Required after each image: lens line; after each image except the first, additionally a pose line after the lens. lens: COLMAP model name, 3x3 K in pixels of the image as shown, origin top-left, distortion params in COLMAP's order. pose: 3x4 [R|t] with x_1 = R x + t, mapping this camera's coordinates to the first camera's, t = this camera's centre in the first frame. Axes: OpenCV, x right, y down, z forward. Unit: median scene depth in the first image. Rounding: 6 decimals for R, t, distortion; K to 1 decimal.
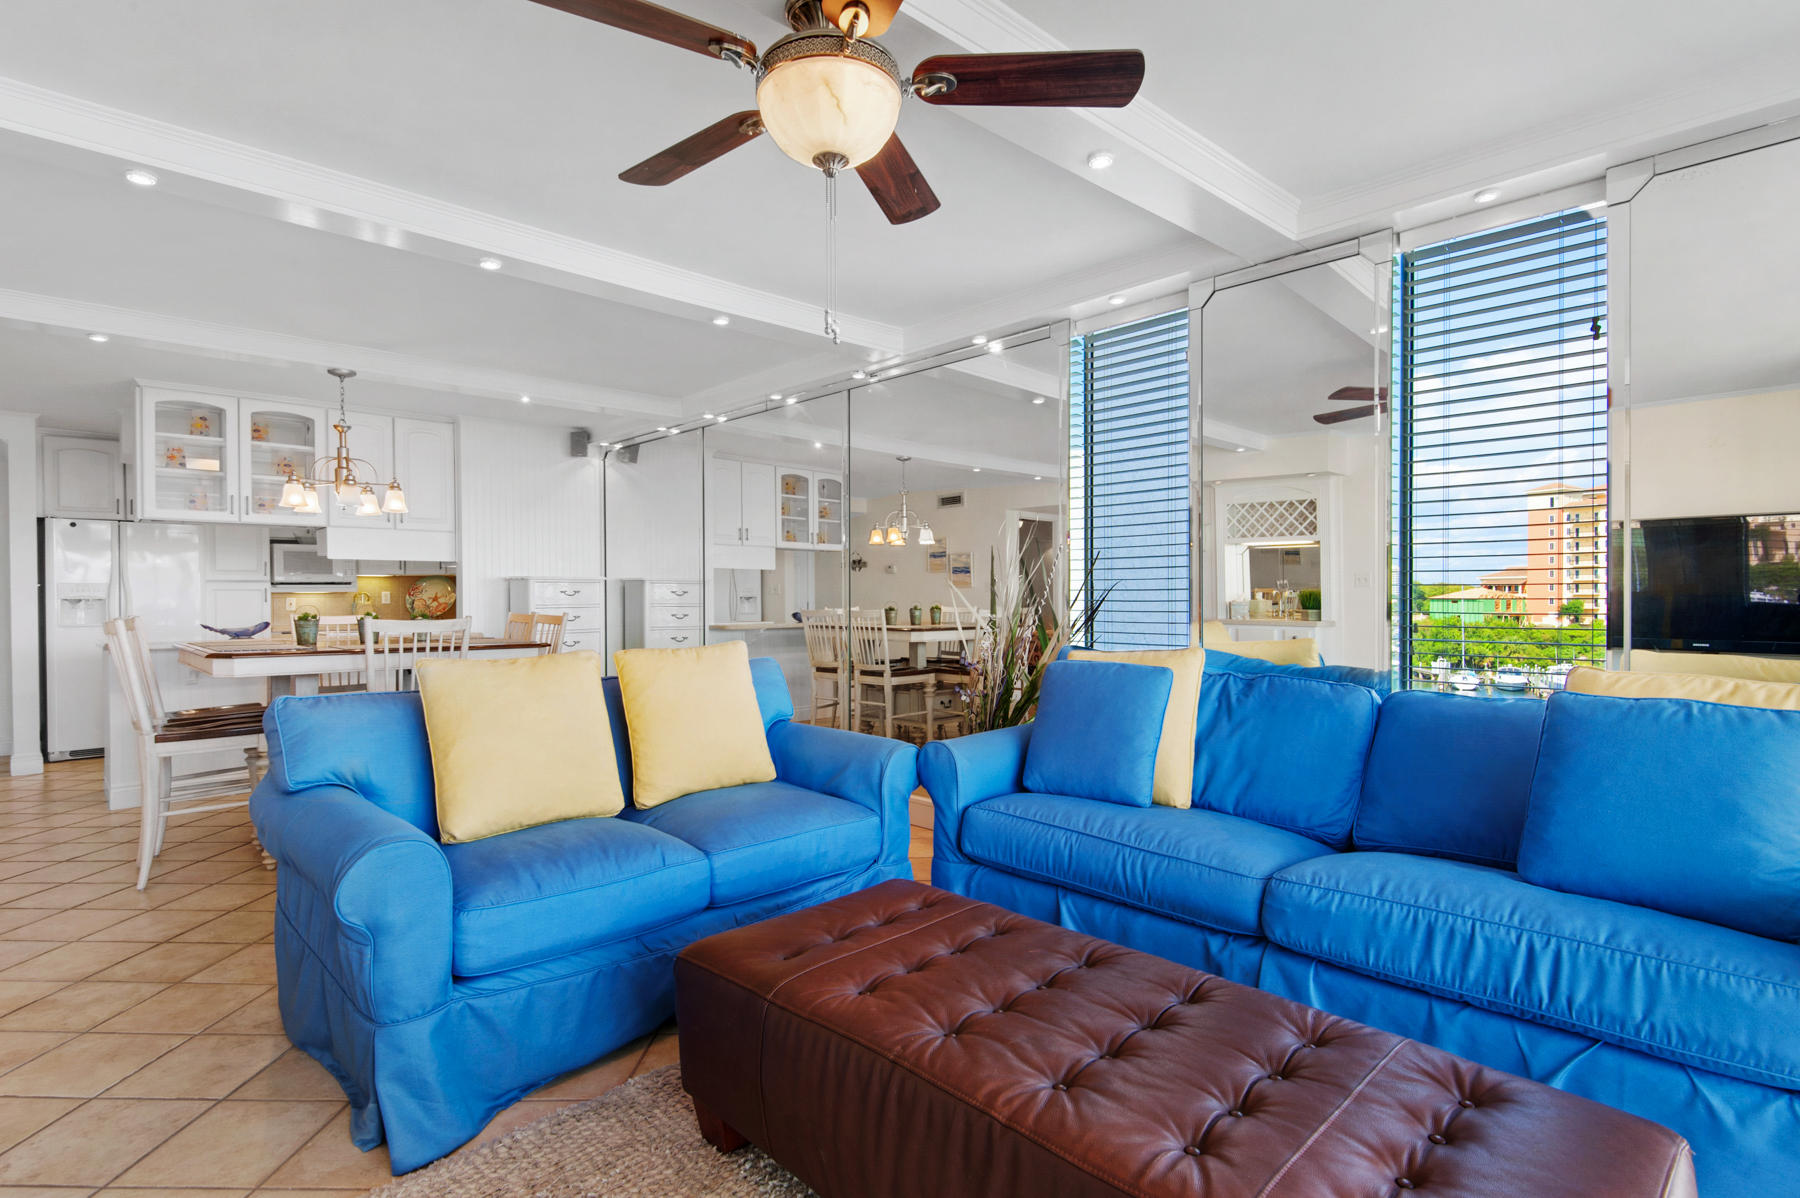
lens RADIAL K [[931.0, 0, 897.2], [0, 931.0, 618.5], [0, 0, 1]] dist [0.017068, -0.000861]
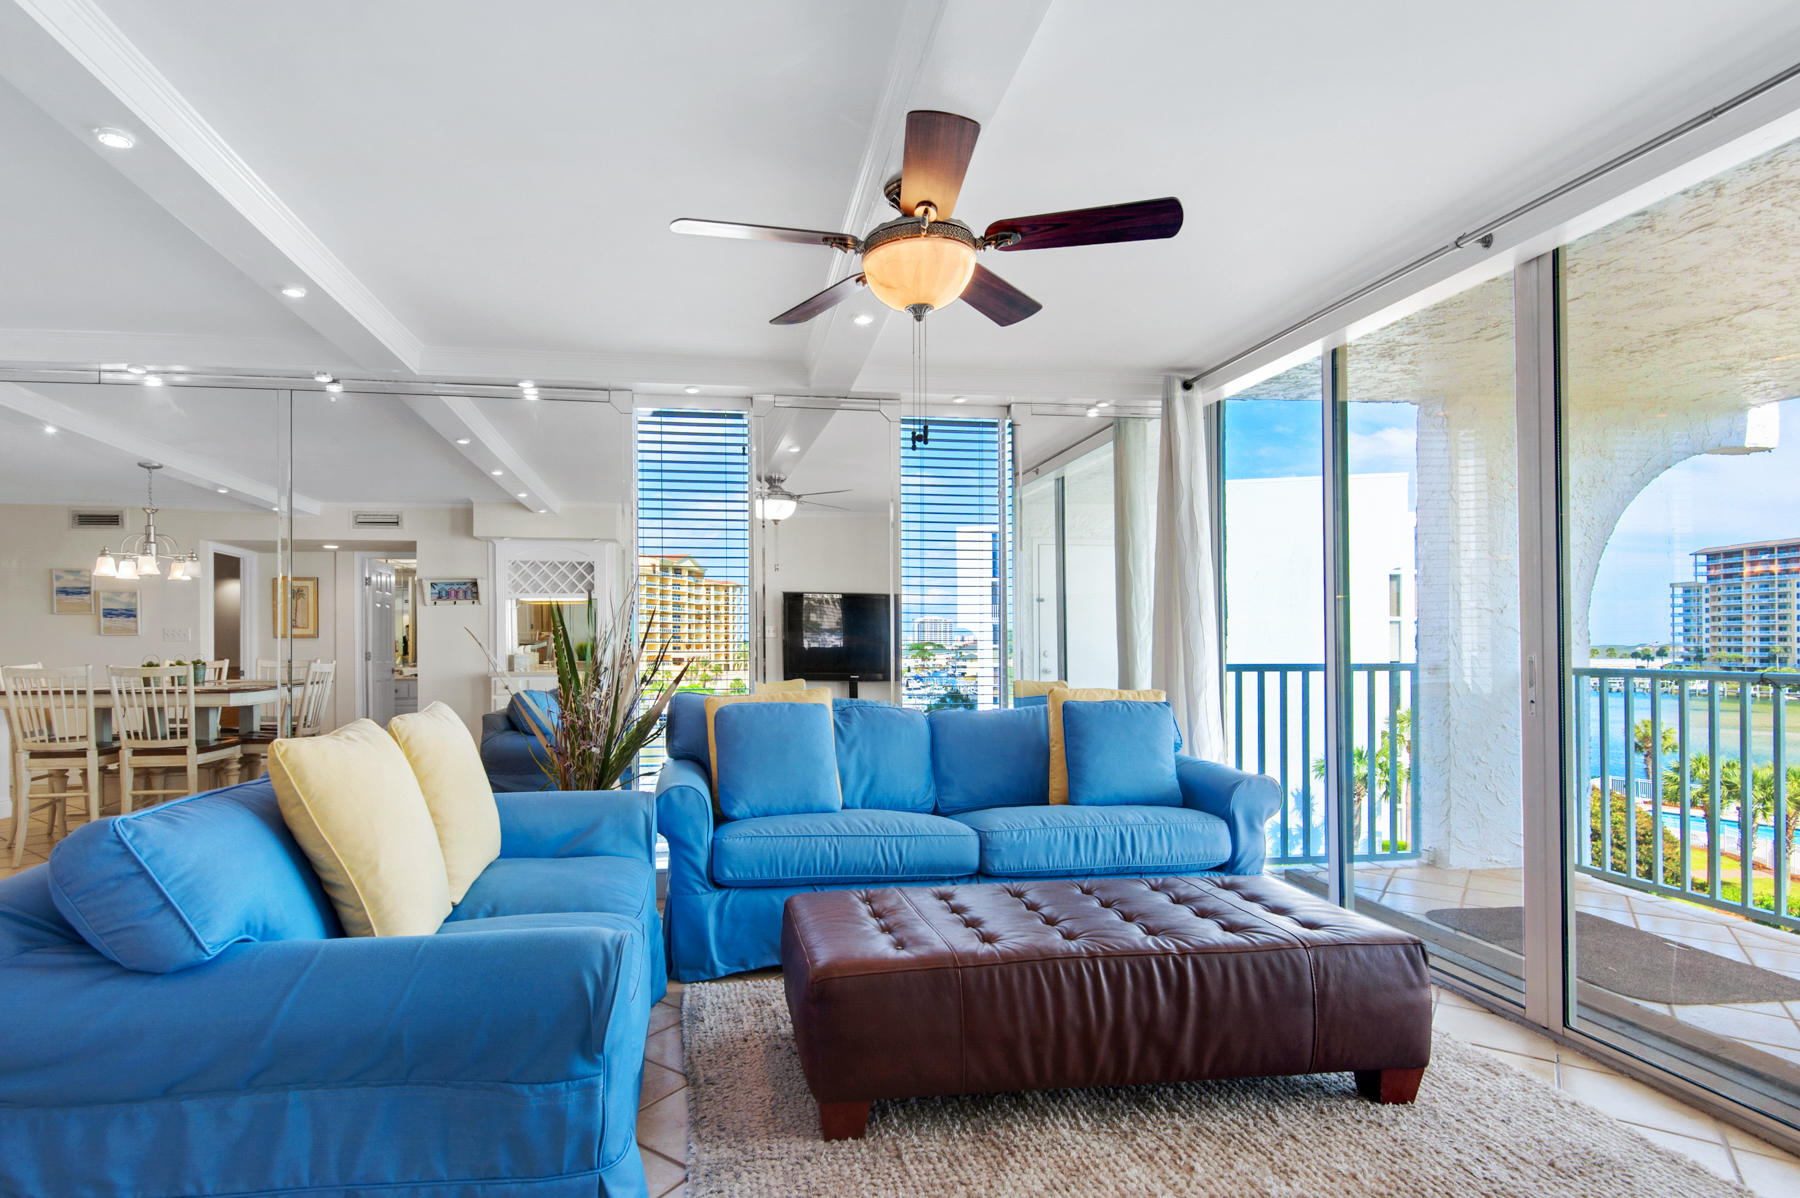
lens RADIAL K [[942.3, 0, 896.2], [0, 942.3, 639.9], [0, 0, 1]] dist [0.026800, -0.030926]
pose [[0.557641, 0.007004, 0.830053, -0.337050], [0.019803, 0.999568, -0.021739, -0.002476], [-0.829846, 0.028560, 0.557261, 0.088429]]
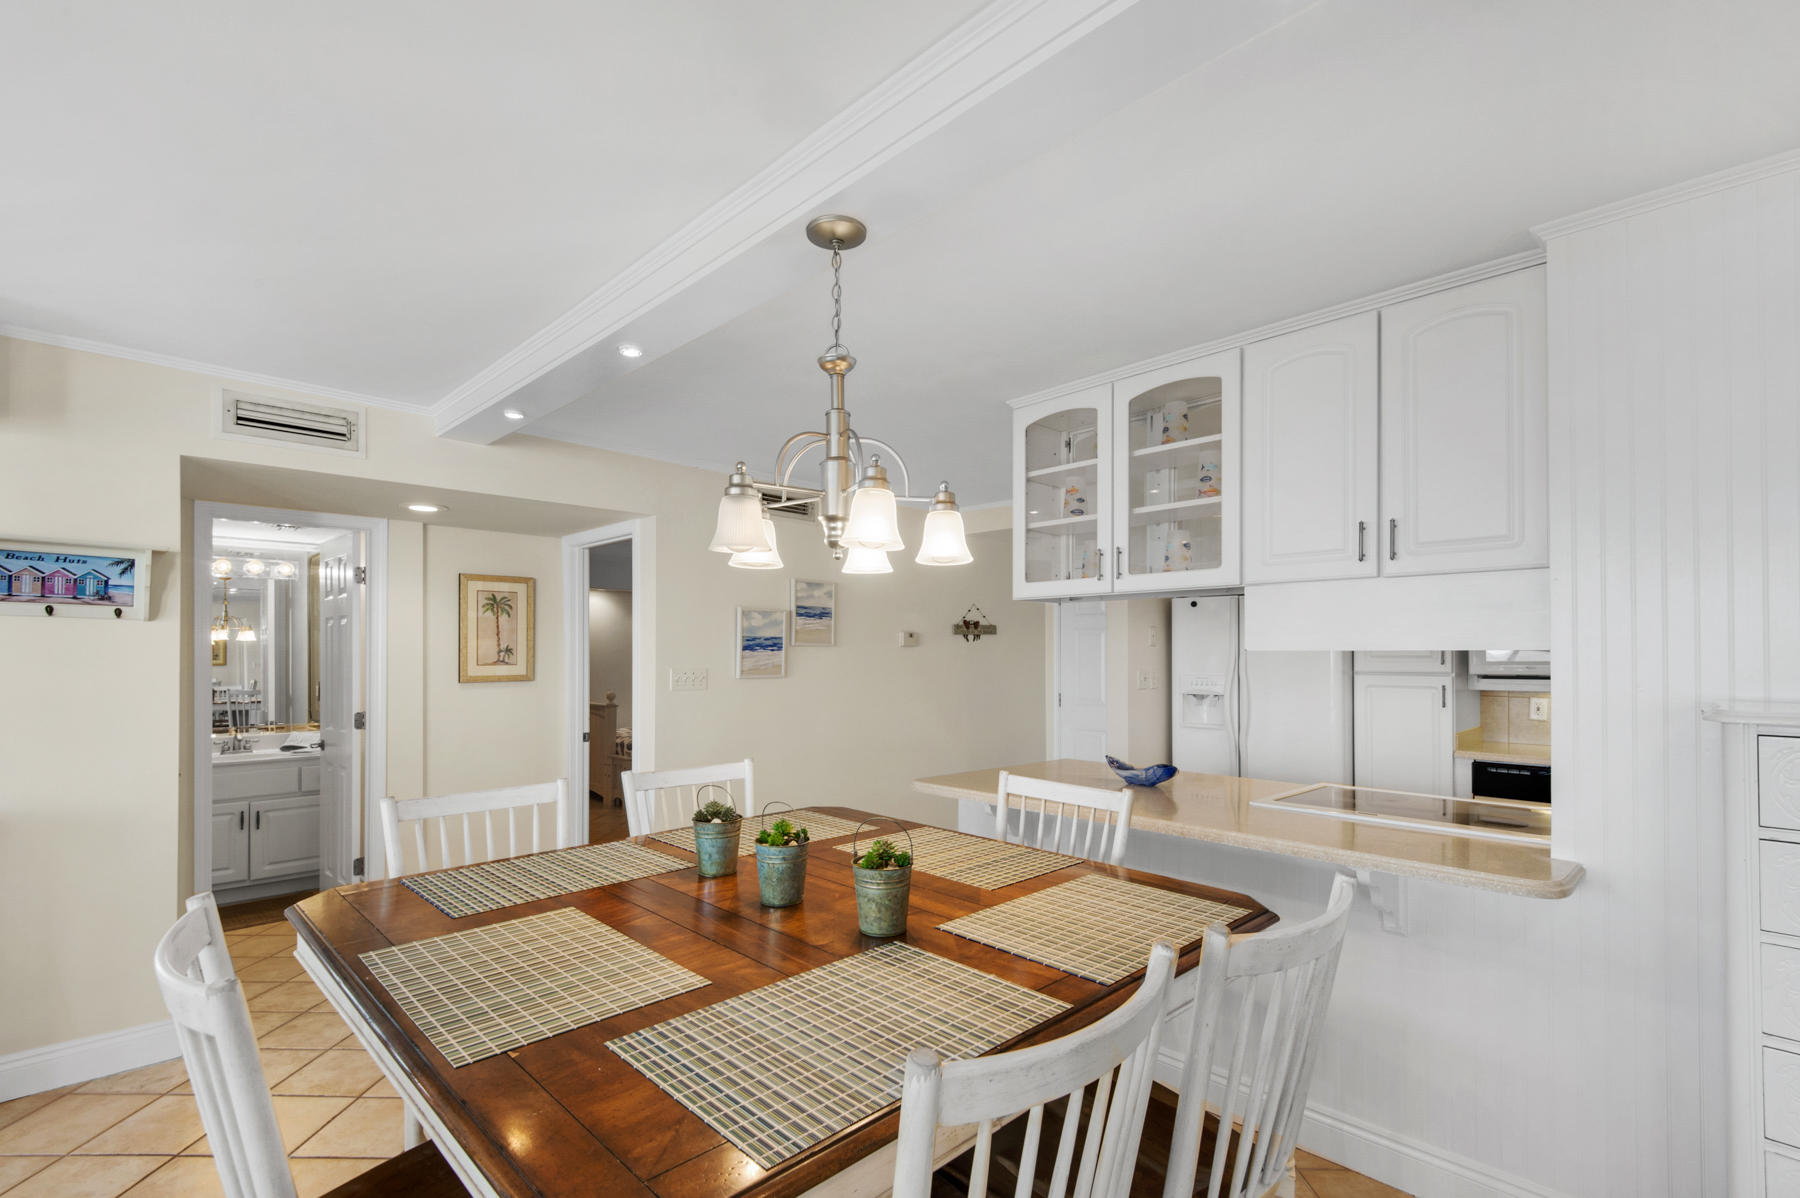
lens RADIAL K [[818.0, 0, 897.8], [0, 818.0, 642.5], [0, 0, 1]] dist [-0.001255, -0.000686]
pose [[0.009253, -0.010526, -0.999902, -0.164023], [-0.017850, 0.999784, -0.010690, -0.056212], [0.999798, 0.017947, 0.009063, 0.764065]]
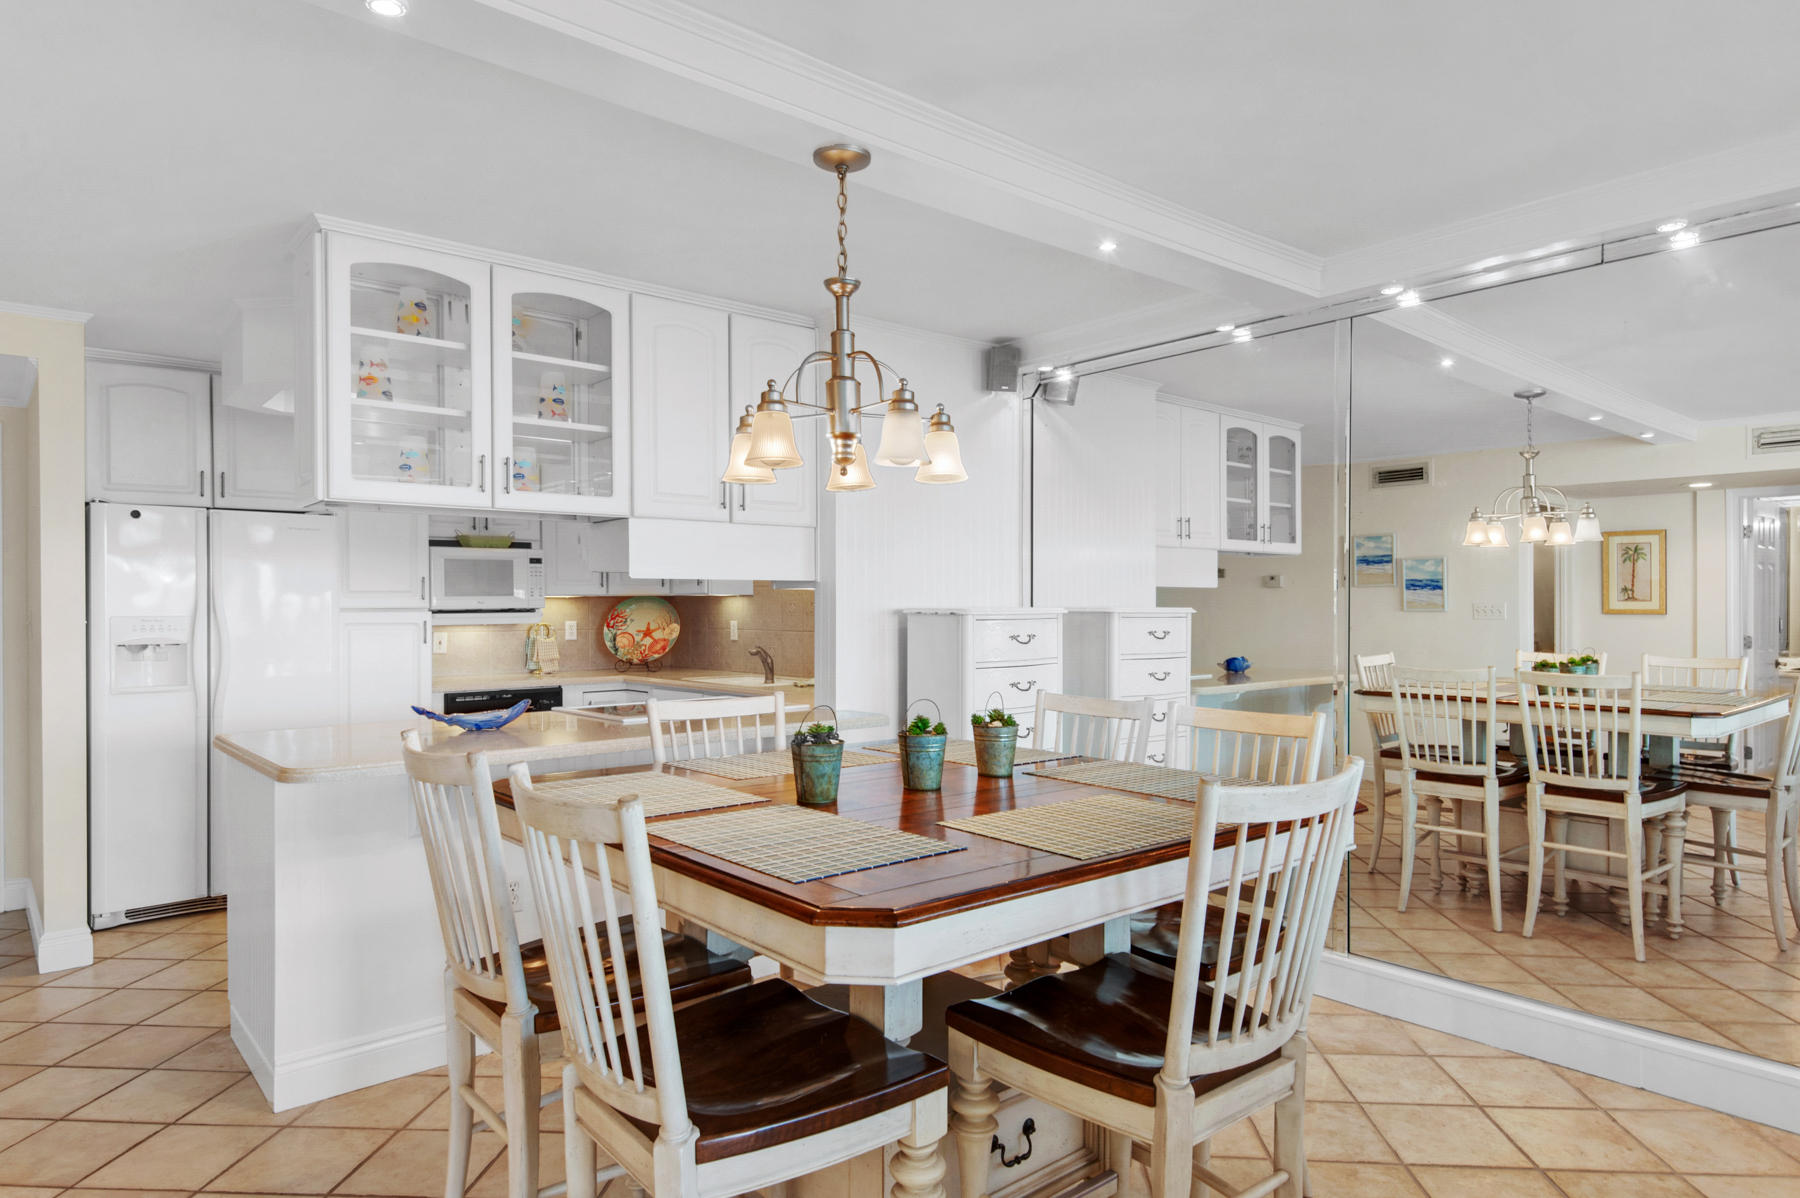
lens RADIAL K [[1113.3, 0, 898.0], [0, 1113.3, 615.3], [0, 0, 1]] dist [0.001963, 0.000587]
pose [[0.998987, 0.003510, -0.044857, -0.397635], [-0.003984, 0.999937, -0.010495, -0.034434], [0.044817, 0.010663, 0.998938, 0.360084]]
